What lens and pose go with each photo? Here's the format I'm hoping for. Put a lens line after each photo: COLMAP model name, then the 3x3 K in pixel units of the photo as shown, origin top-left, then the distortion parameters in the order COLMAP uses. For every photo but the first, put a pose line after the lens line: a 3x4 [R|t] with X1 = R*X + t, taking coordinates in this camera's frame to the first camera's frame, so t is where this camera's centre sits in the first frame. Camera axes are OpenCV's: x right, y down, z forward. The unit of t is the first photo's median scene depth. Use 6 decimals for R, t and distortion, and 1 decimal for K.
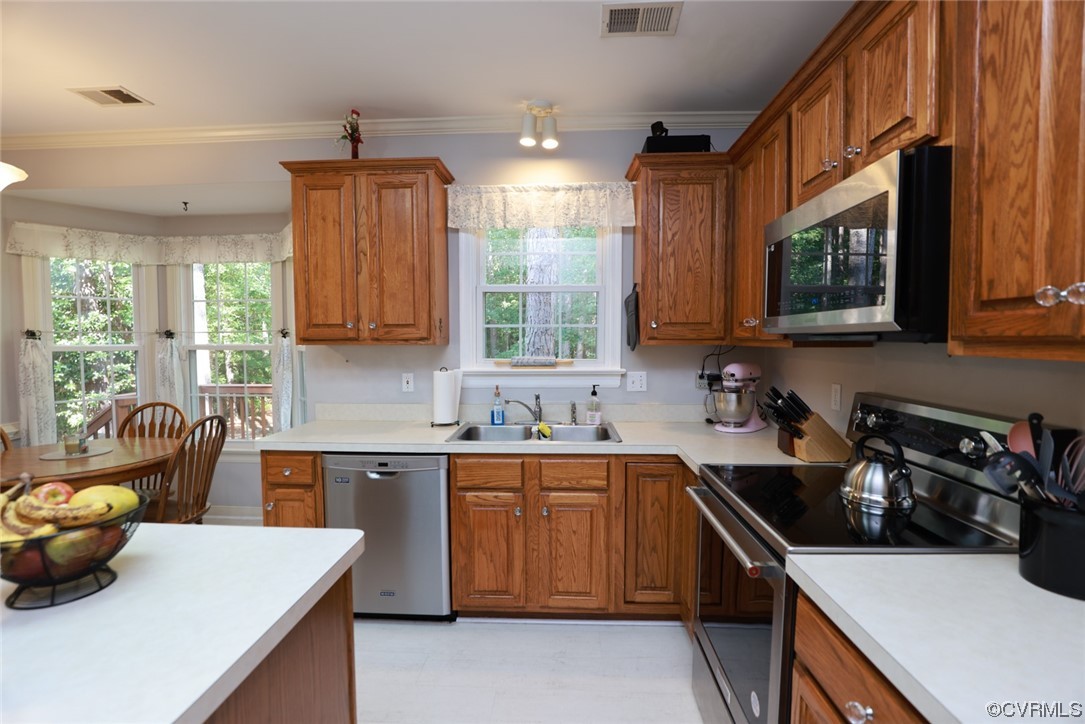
lens RADIAL K [[492.2, 0, 545.1], [0, 492.2, 365.3], [0, 0, 1]] dist [-0.035398, 0.005566]
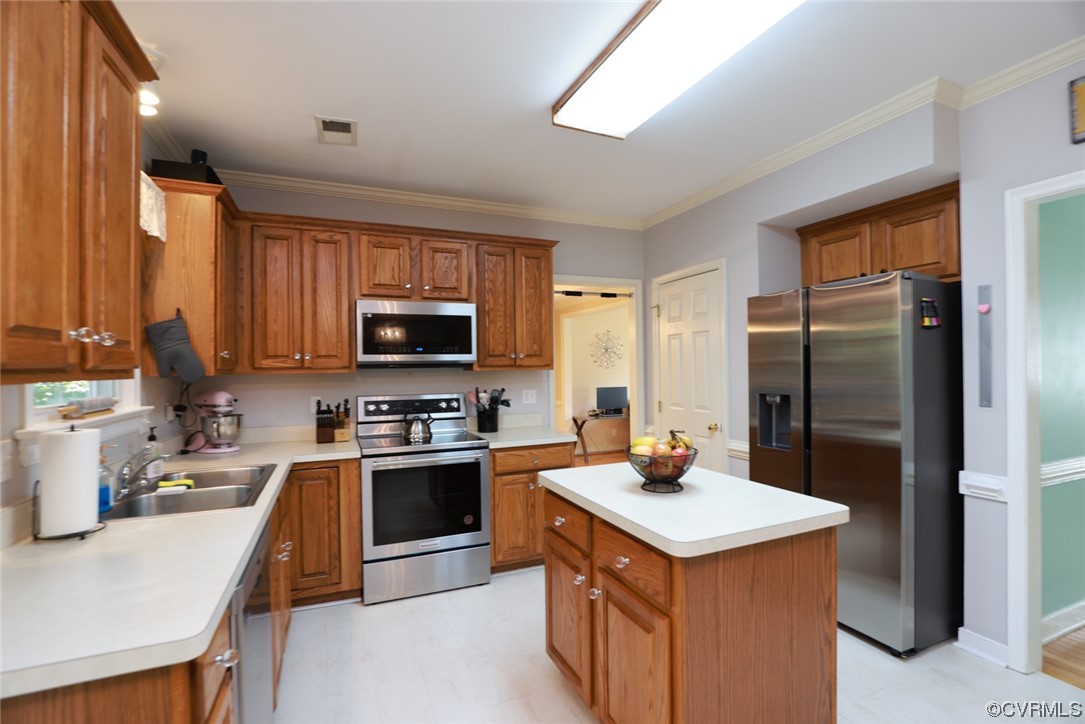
lens RADIAL K [[492.2, 0, 545.1], [0, 492.2, 365.3], [0, 0, 1]] dist [-0.035398, 0.005566]
pose [[-0.422586, 0.007942, 0.906288, -0.944470], [0.062693, 0.997823, 0.020488, -0.039172], [-0.904152, 0.065476, -0.422164, 0.803255]]
